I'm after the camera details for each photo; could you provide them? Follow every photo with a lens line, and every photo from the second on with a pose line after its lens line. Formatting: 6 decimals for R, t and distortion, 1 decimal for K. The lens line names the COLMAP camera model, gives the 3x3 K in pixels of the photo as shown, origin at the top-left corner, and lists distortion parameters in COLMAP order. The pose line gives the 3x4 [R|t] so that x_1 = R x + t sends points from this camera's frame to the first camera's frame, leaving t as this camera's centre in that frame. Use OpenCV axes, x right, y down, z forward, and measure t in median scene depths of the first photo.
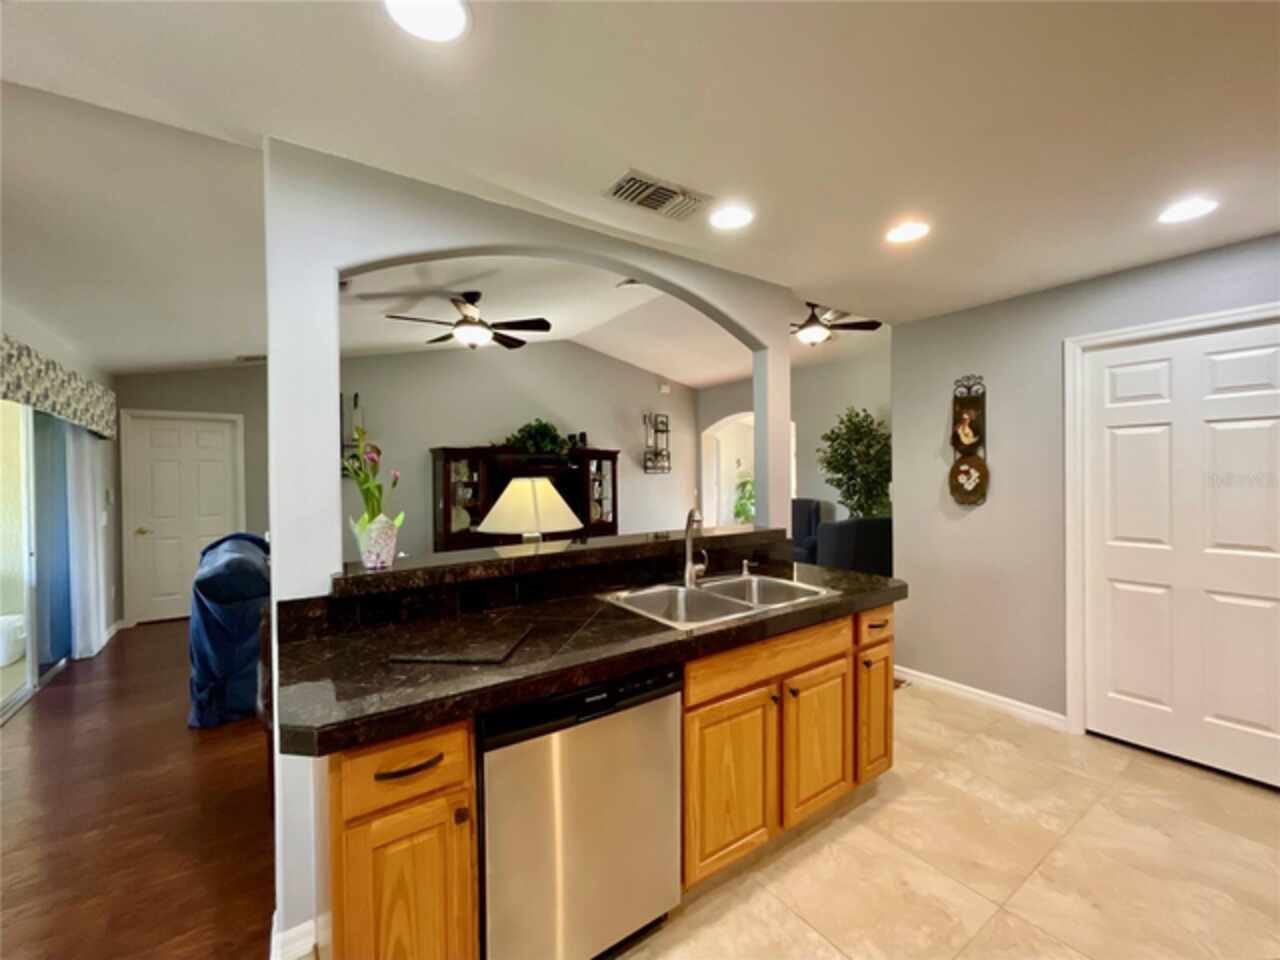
lens RADIAL K [[530.6, 0, 644.1], [0, 530.6, 479.3], [0, 0, 1]] dist [0.000340, -0.000073]
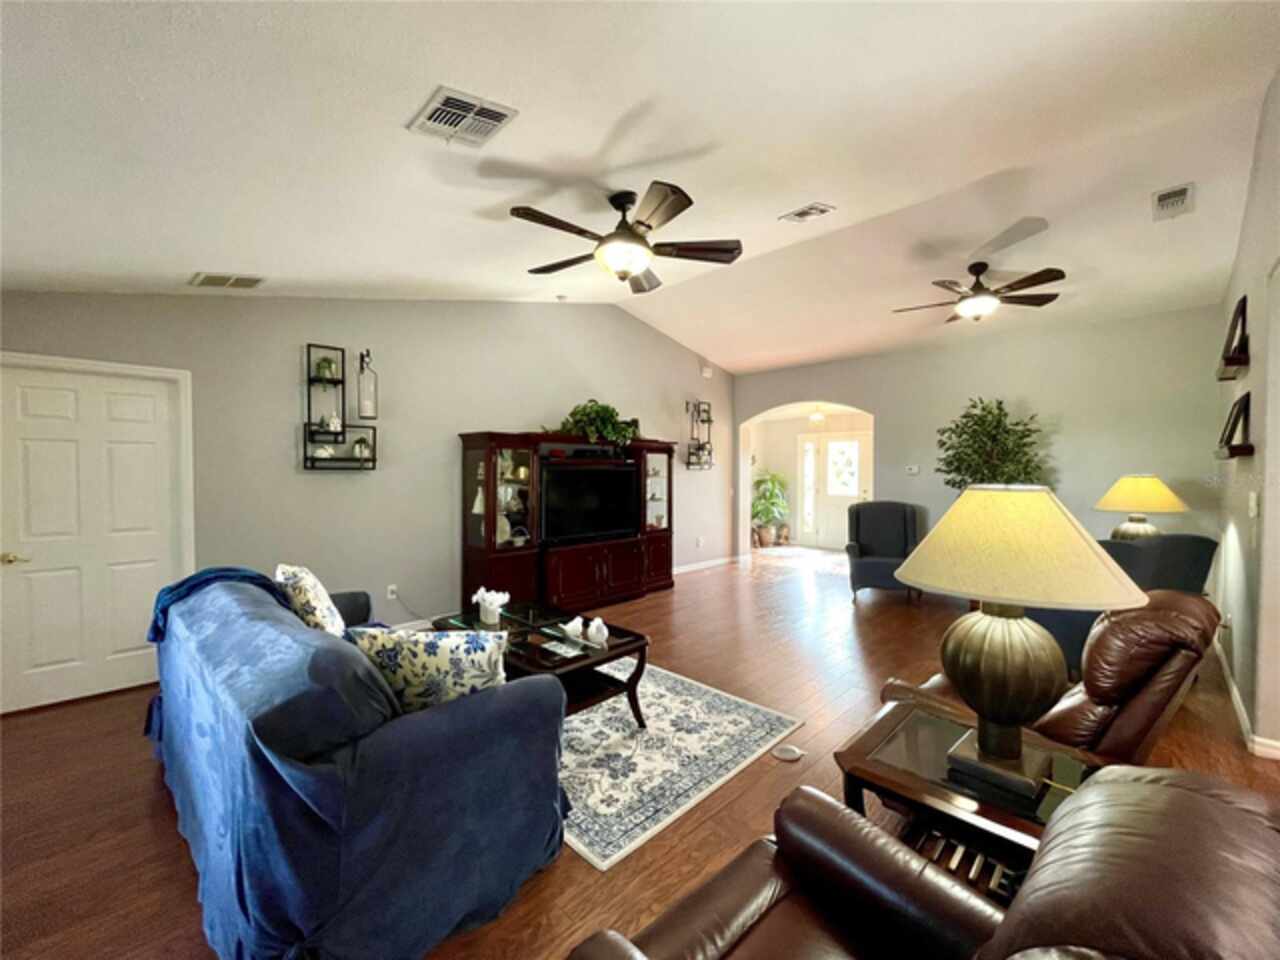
lens RADIAL K [[517.8, 0, 642.4], [0, 517.8, 479.8], [0, 0, 1]] dist [-0.000119, -0.000156]
pose [[0.982853, 0.009077, 0.184167, -0.265942], [-0.011305, 0.999875, 0.011051, -0.004283], [-0.184044, -0.012944, 0.982833, 0.230795]]
